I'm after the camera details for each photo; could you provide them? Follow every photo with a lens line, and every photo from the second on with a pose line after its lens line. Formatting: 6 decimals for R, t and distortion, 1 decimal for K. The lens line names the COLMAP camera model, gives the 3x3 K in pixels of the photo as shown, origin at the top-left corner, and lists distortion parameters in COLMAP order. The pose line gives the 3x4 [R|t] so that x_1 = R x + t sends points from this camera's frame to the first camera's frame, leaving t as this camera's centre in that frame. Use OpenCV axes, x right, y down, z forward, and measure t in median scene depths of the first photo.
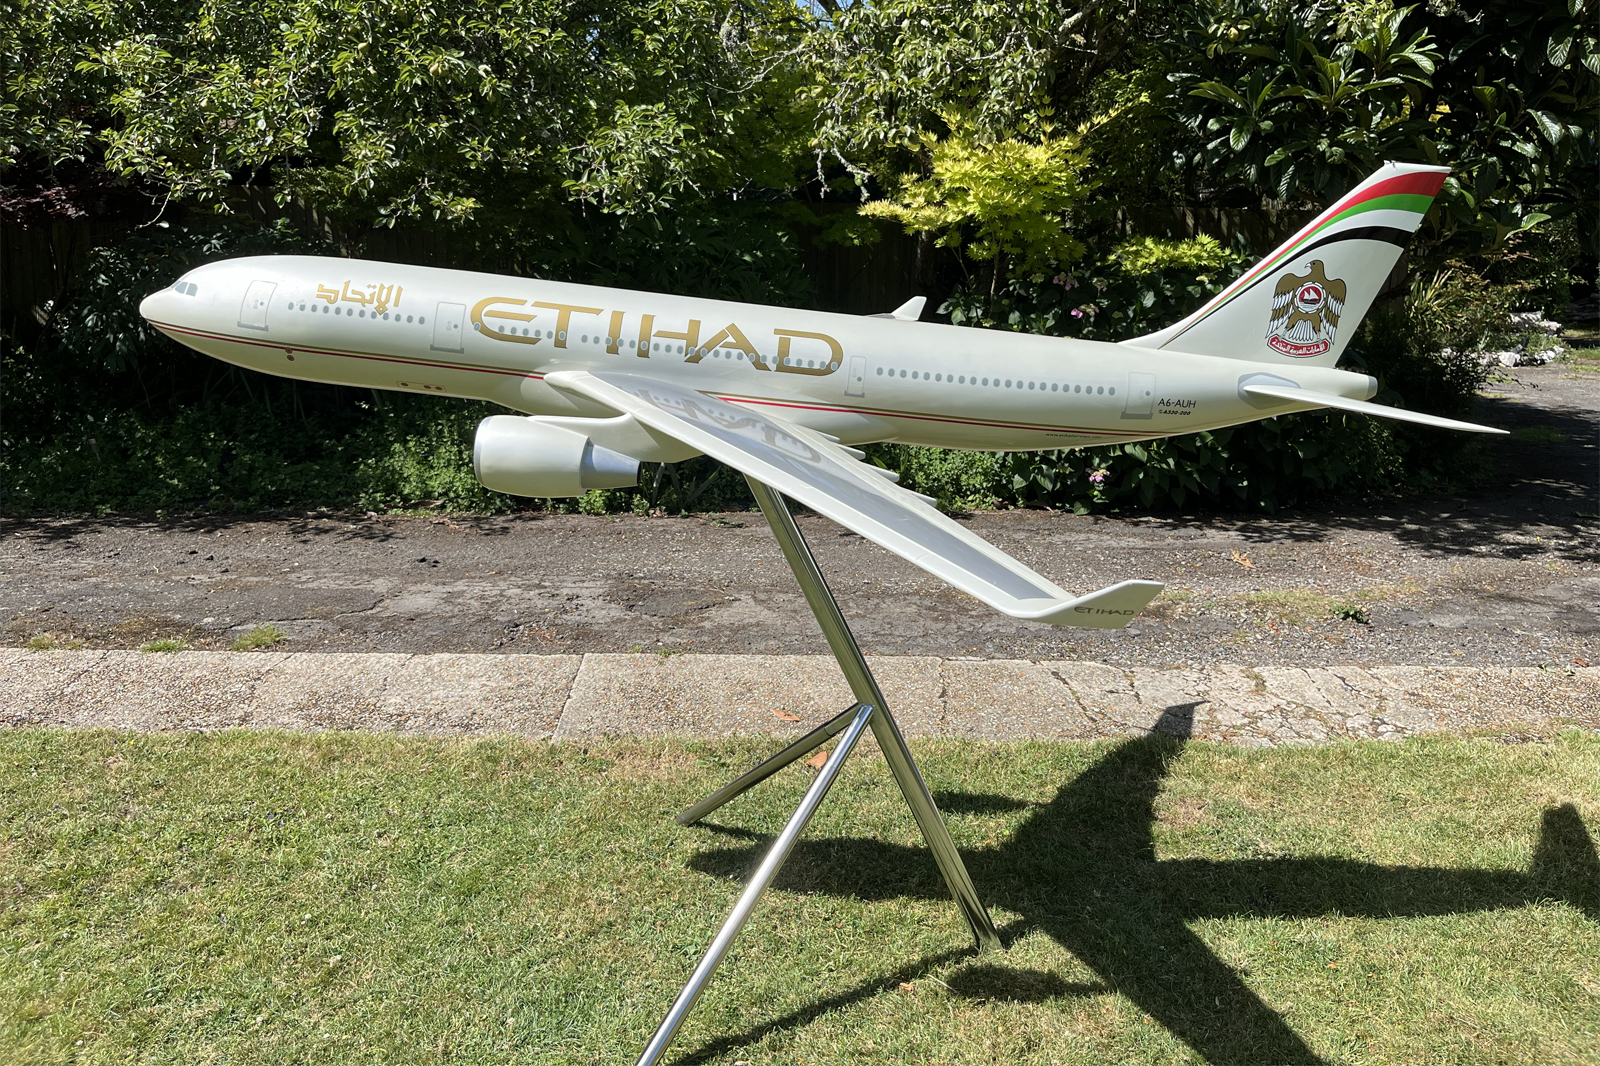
lens RADIAL K [[1209.8, 0, 801.0], [0, 1209.8, 473.1], [0, 0, 1]] dist [0.053055, -0.082605]
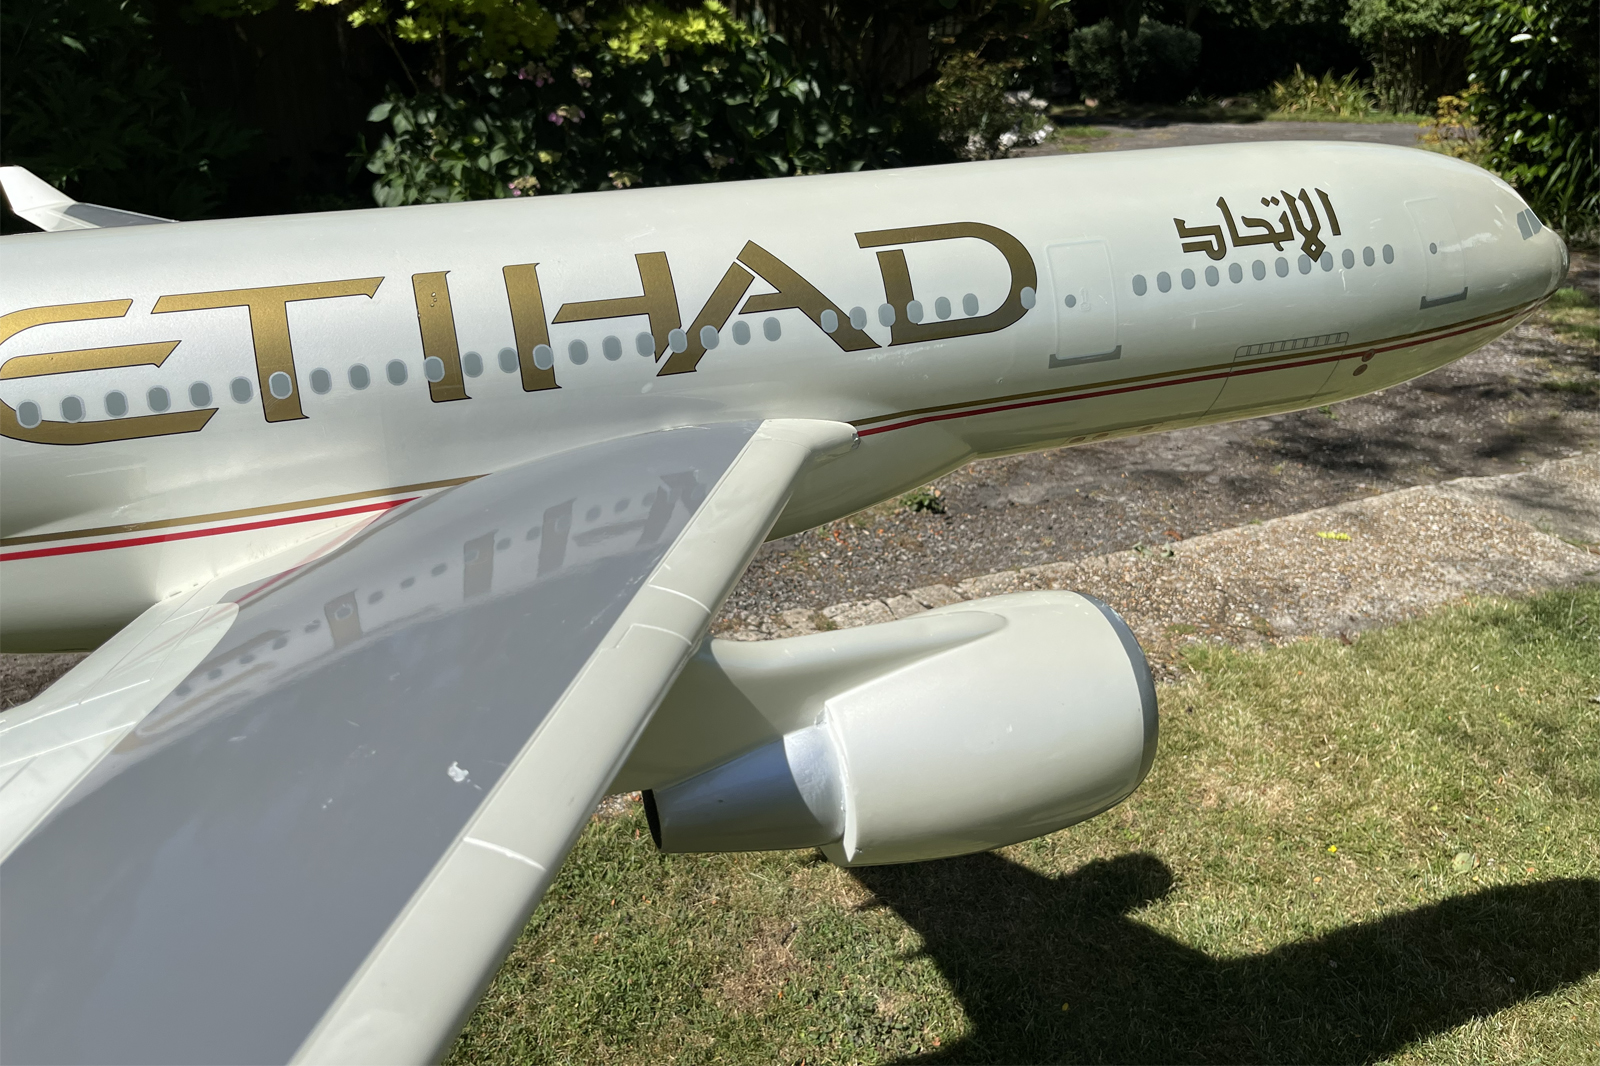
lens RADIAL K [[1218.9, 0, 796.6], [0, 1218.9, 477.9], [0, 0, 1]] dist [0.058949, -0.099550]
pose [[0.927961, -0.131846, 0.348575, 0.100329], [0.070822, 0.980672, 0.182394, -0.058088], [-0.365886, -0.144567, 0.919363, 0.312533]]
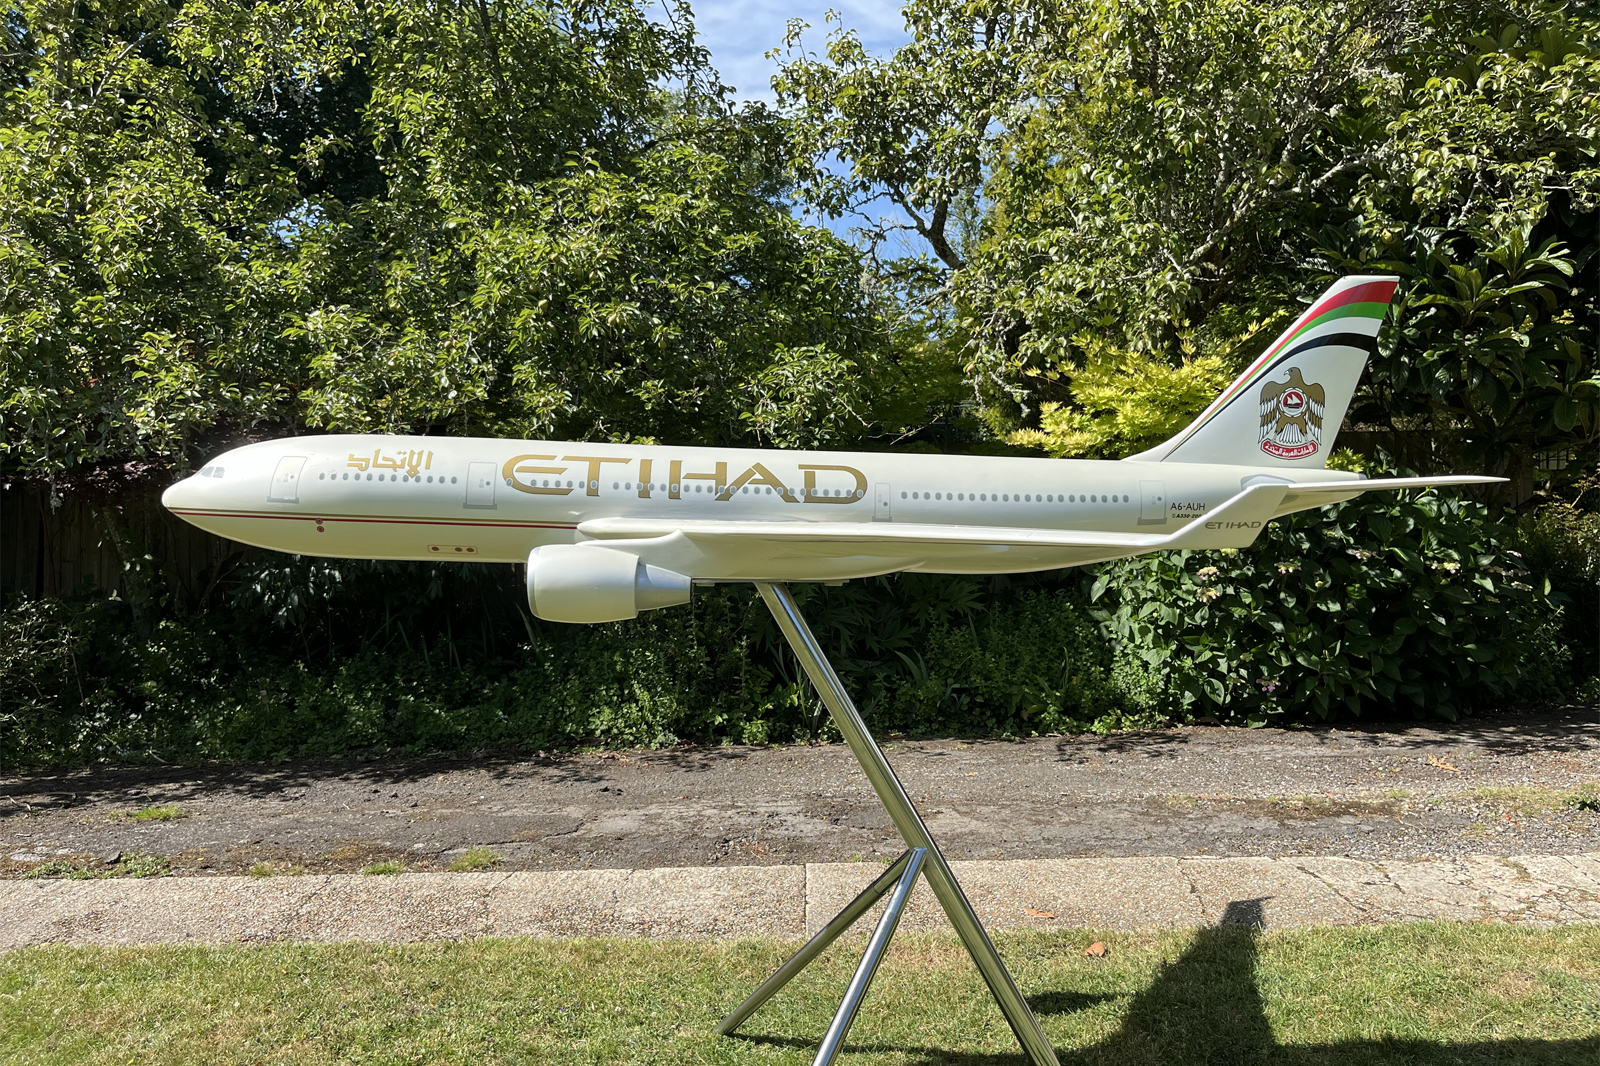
lens RADIAL K [[1215.8, 0, 800.0], [0, 1215.8, 533.0], [0, 0, 1]] dist [0.052131, -0.078935]
pose [[0.998387, -0.043788, -0.036153, -0.130617], [0.036624, 0.983107, -0.179332, 0.060738], [0.043395, 0.177718, 0.983124, -0.010163]]
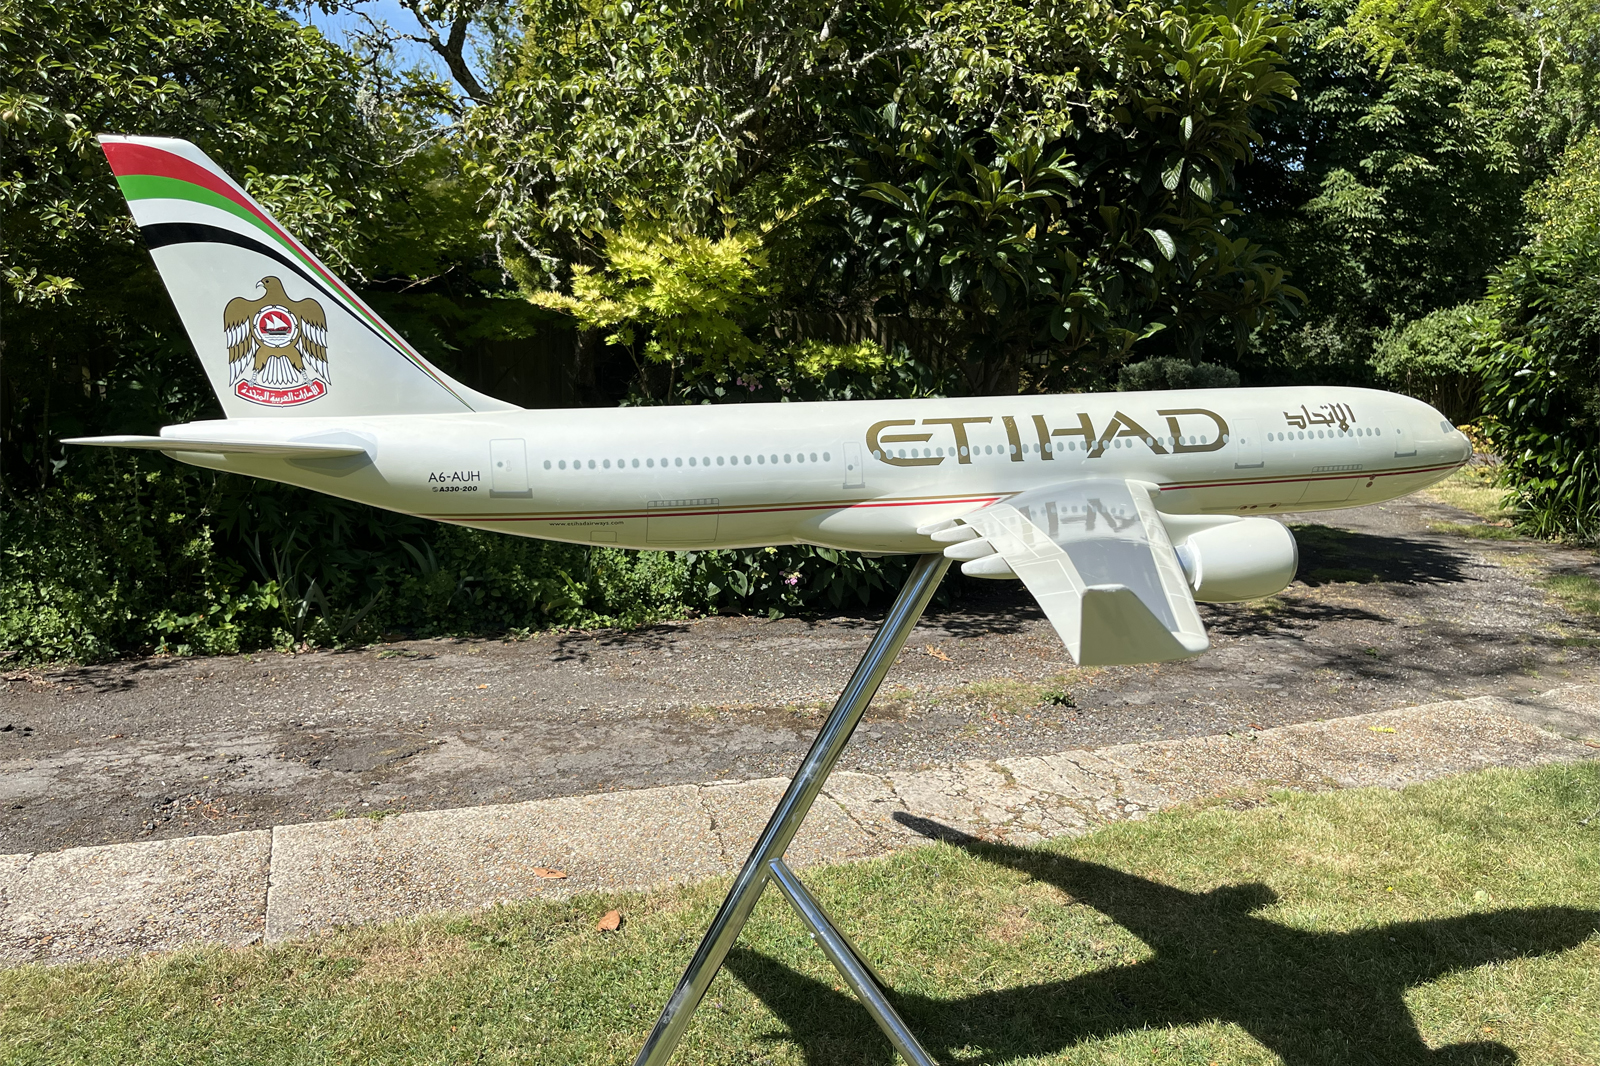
lens RADIAL K [[1215.1, 0, 803.1], [0, 1215.1, 542.9], [0, 0, 1]] dist [0.040187, -0.055609]
pose [[0.940731, -0.039839, 0.336805, -0.107891], [0.050348, 0.998478, -0.022523, -0.005485], [-0.335395, 0.038146, 0.941305, 0.094672]]
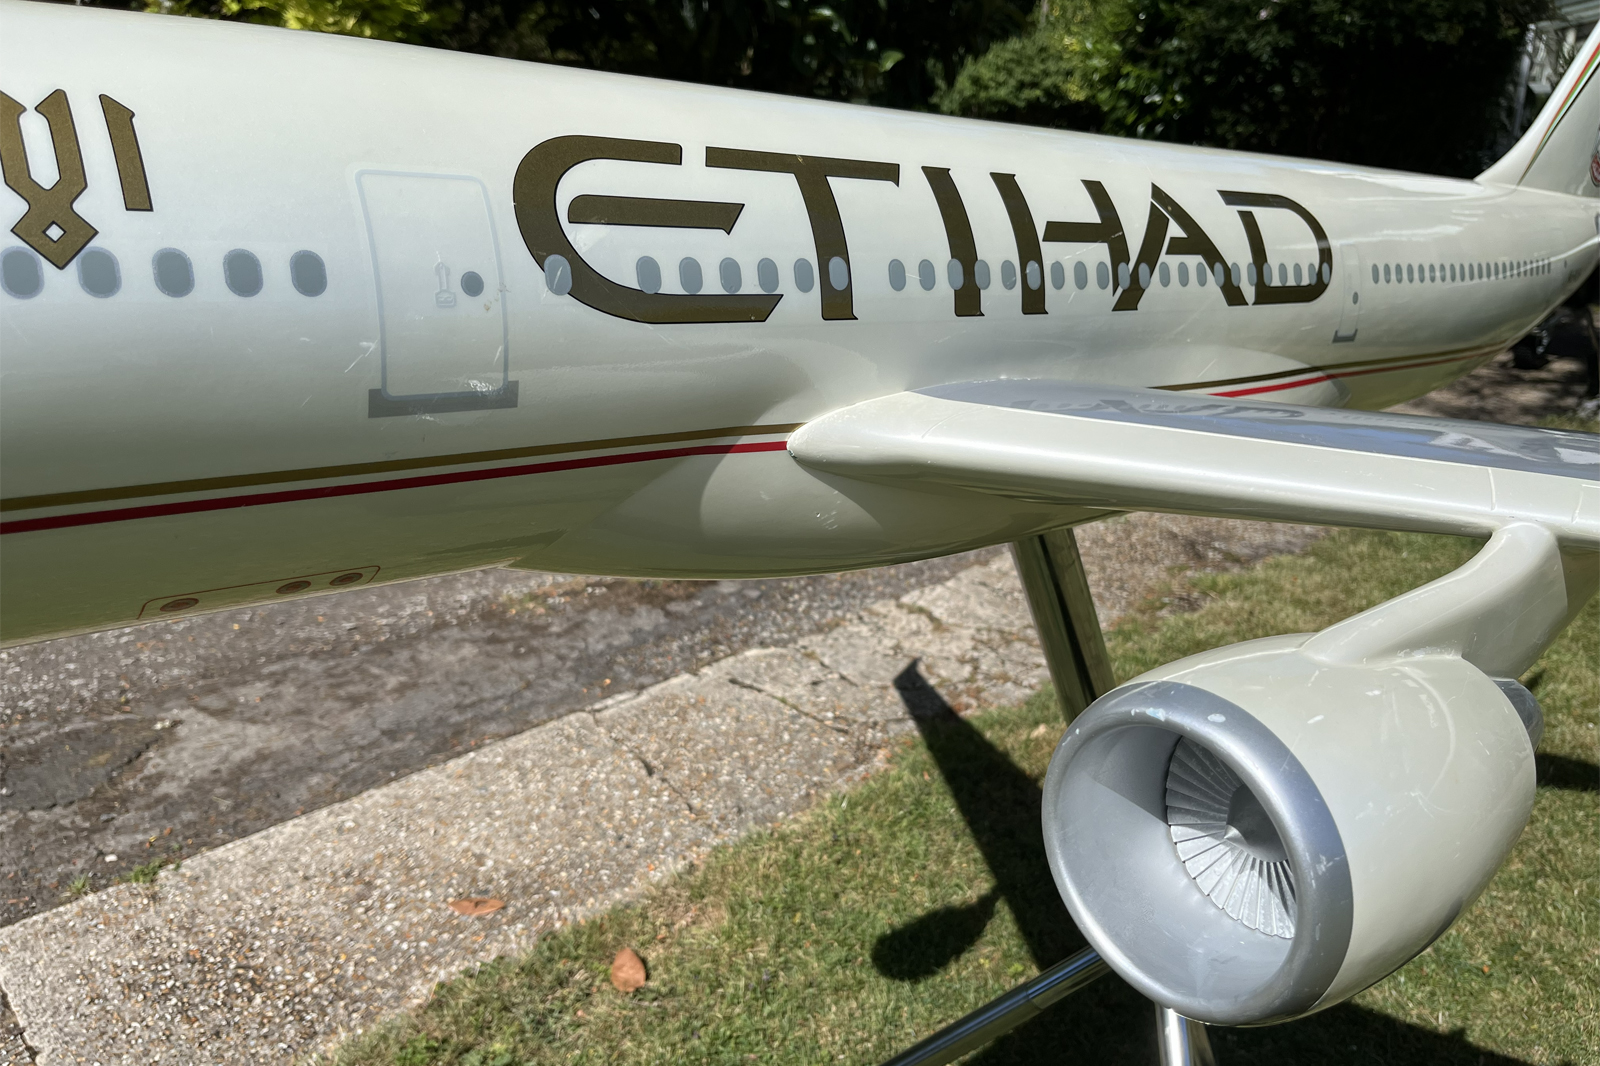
lens RADIAL K [[1224.5, 0, 802.8], [0, 1224.5, 538.3], [0, 0, 1]] dist [0.035999, -0.064291]
pose [[0.750216, -0.243237, 0.614827, -0.185494], [0.156197, 0.968753, 0.192664, -0.053378], [-0.642479, -0.048506, 0.764767, 0.387335]]
